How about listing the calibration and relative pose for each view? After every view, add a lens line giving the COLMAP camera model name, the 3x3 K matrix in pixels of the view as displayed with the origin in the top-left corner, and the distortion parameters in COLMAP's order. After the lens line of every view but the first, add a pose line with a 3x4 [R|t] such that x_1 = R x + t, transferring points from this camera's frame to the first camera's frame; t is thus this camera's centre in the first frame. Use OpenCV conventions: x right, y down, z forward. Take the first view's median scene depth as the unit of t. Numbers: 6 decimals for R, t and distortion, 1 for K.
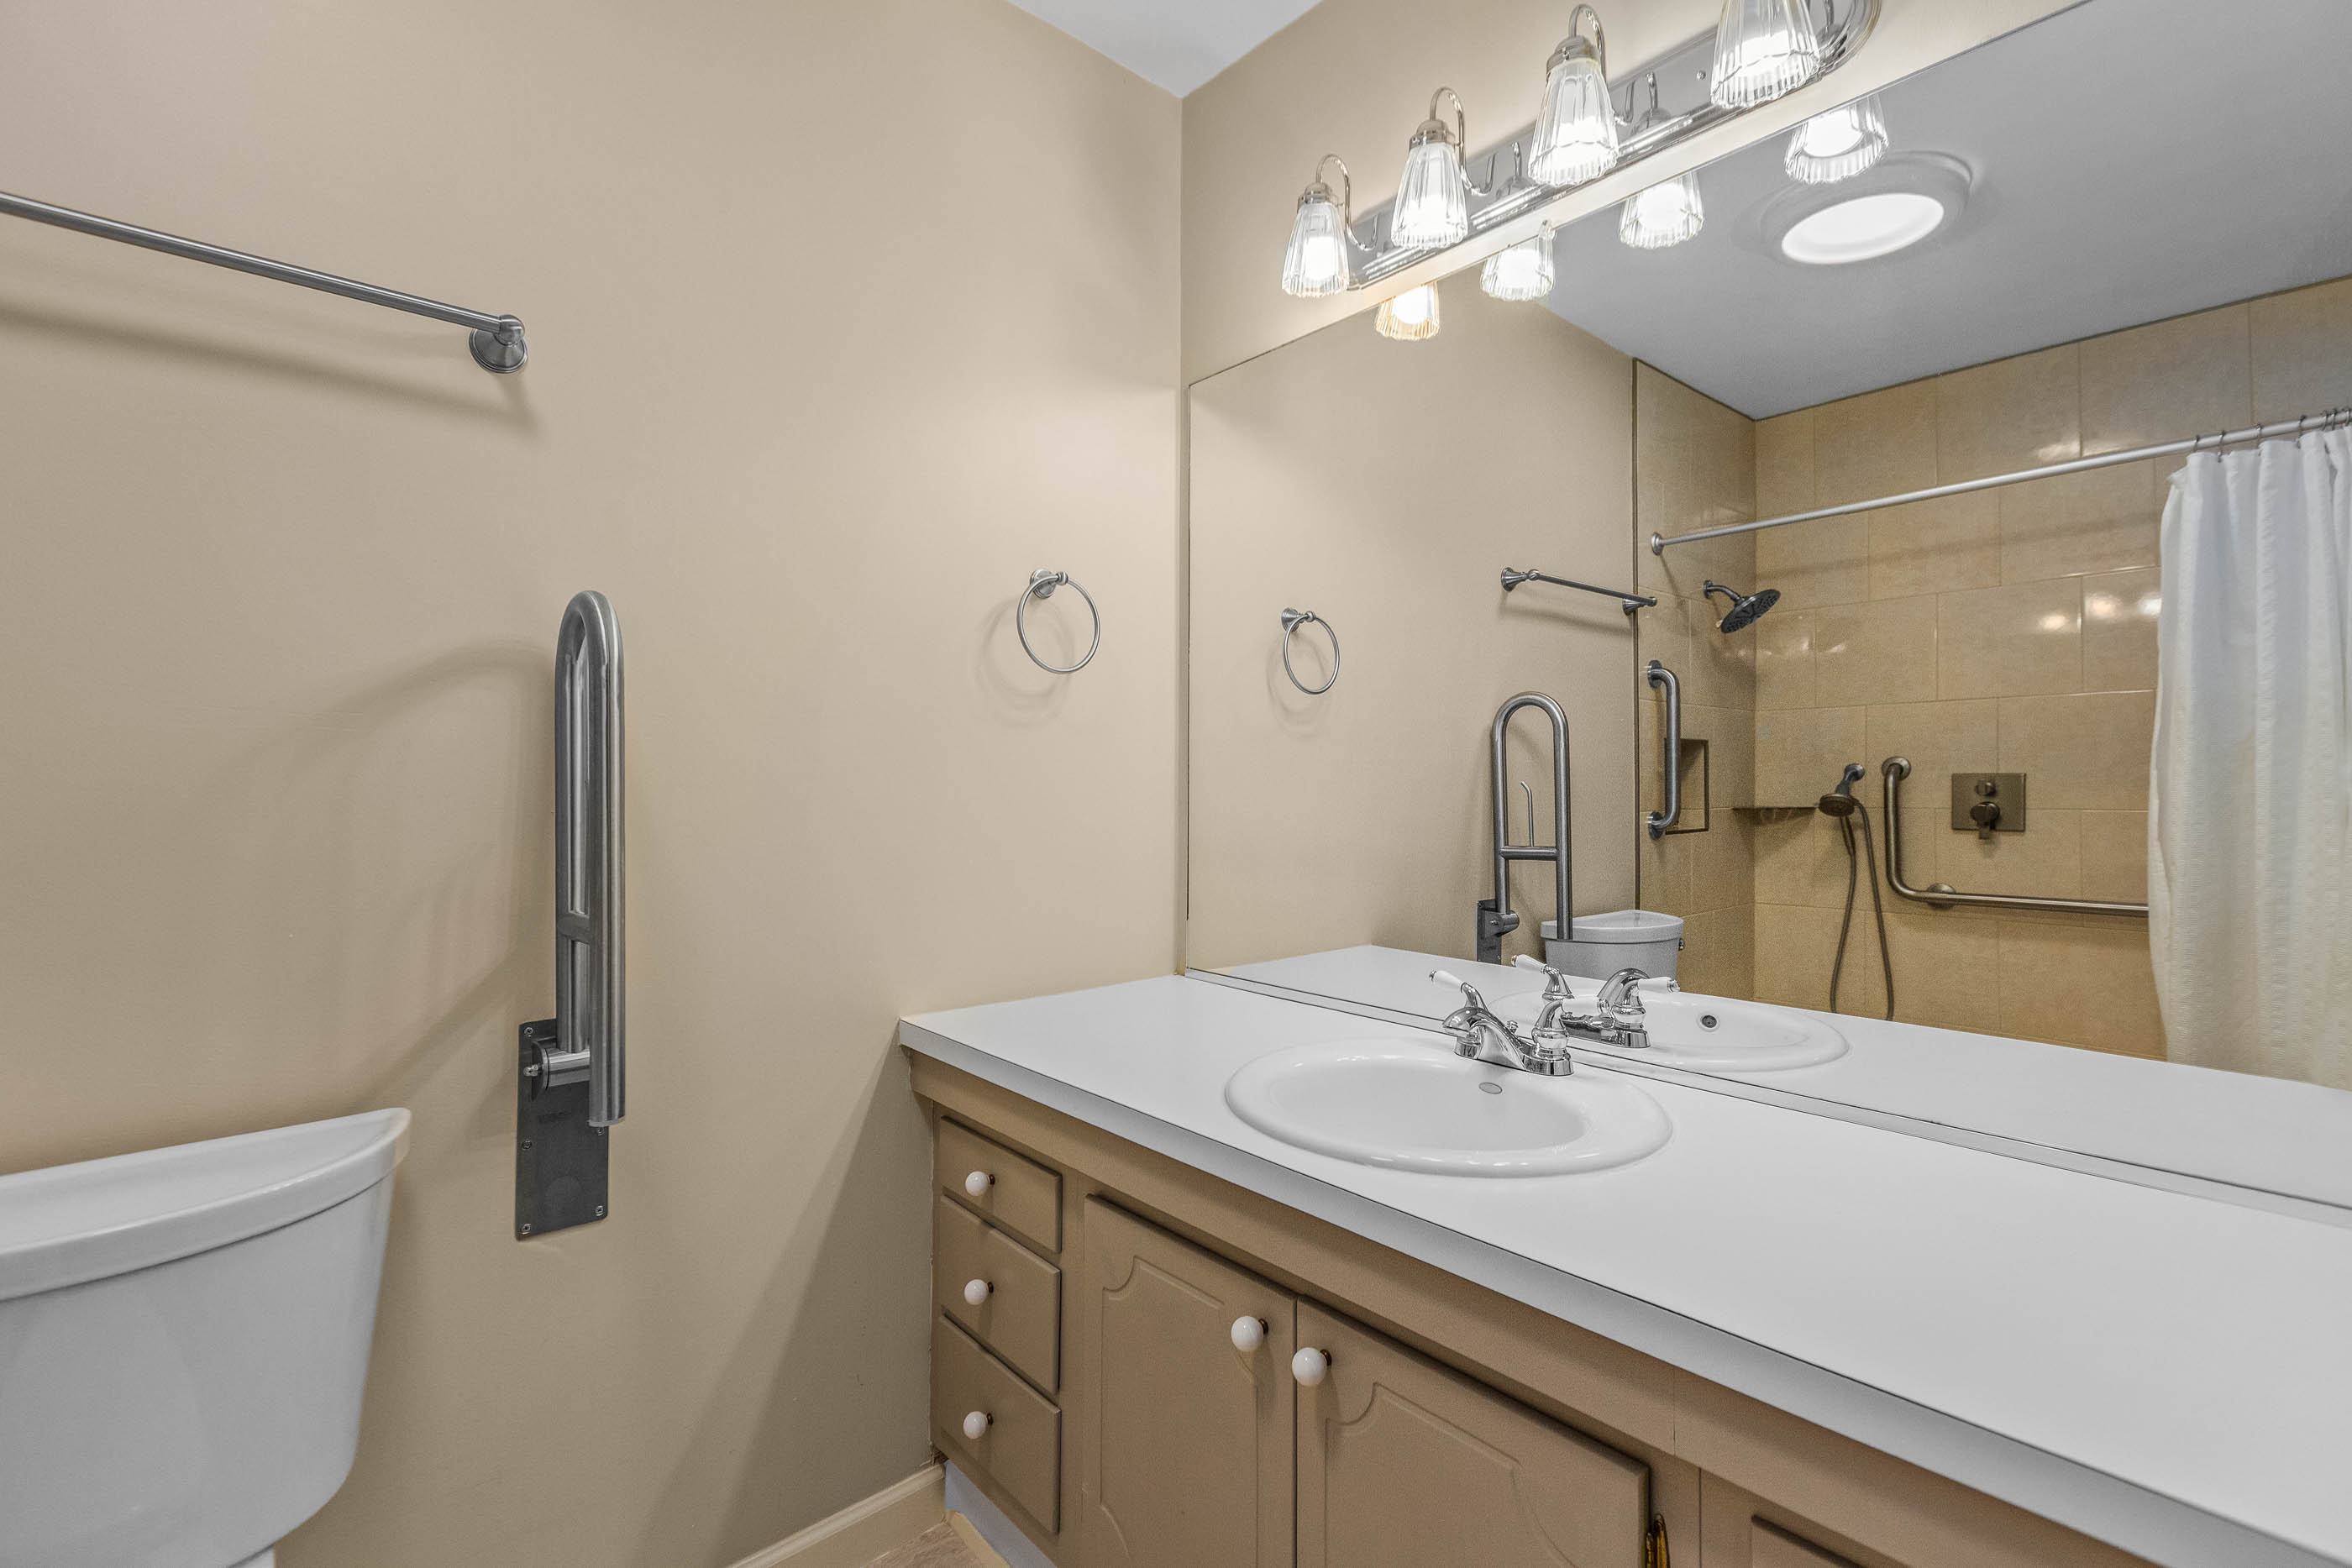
lens RADIAL K [[1047.7, 0, 1168.1], [0, 1047.7, 794.2], [0, 0, 1]] dist [-0.002101, -0.000219]
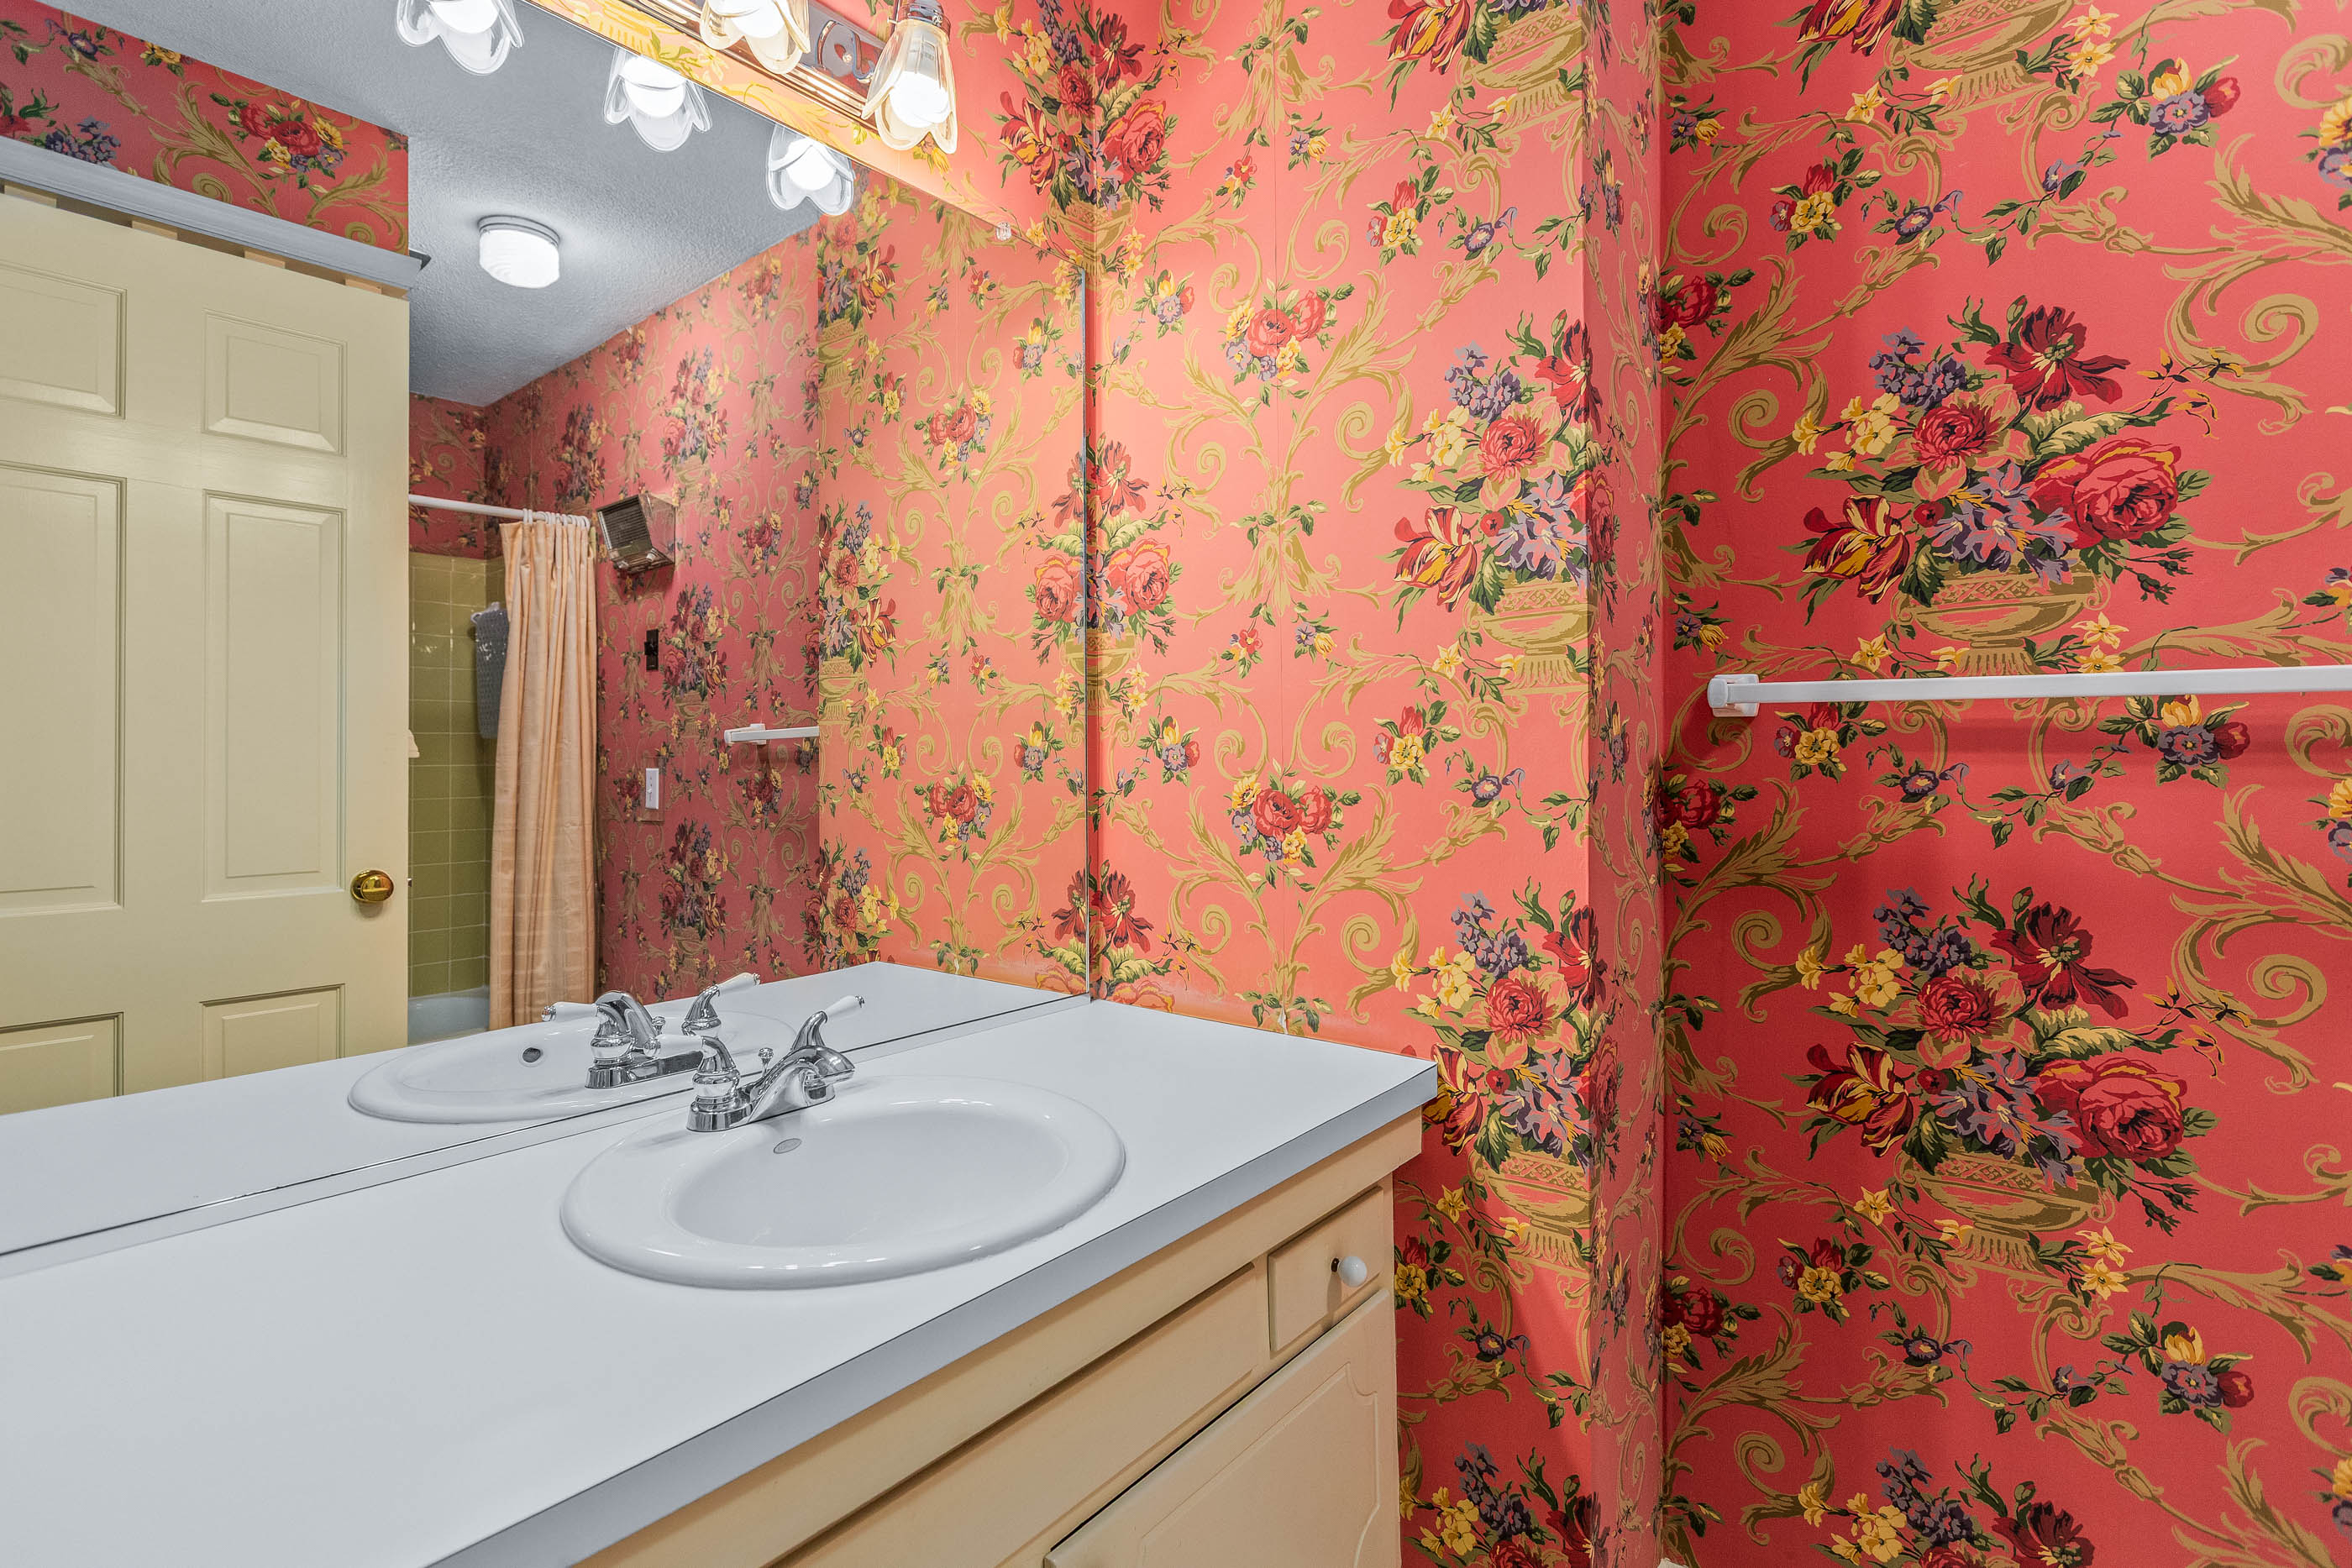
lens RADIAL K [[1098.6, 0, 1175.1], [0, 1098.6, 776.3], [0, 0, 1]] dist [-0.004582, -0.000166]
pose [[-0.181538, 0.001256, 0.983383, -0.582290], [0.009578, 0.999954, 0.000490, -0.002674], [-0.983337, 0.009508, -0.181542, 0.852540]]
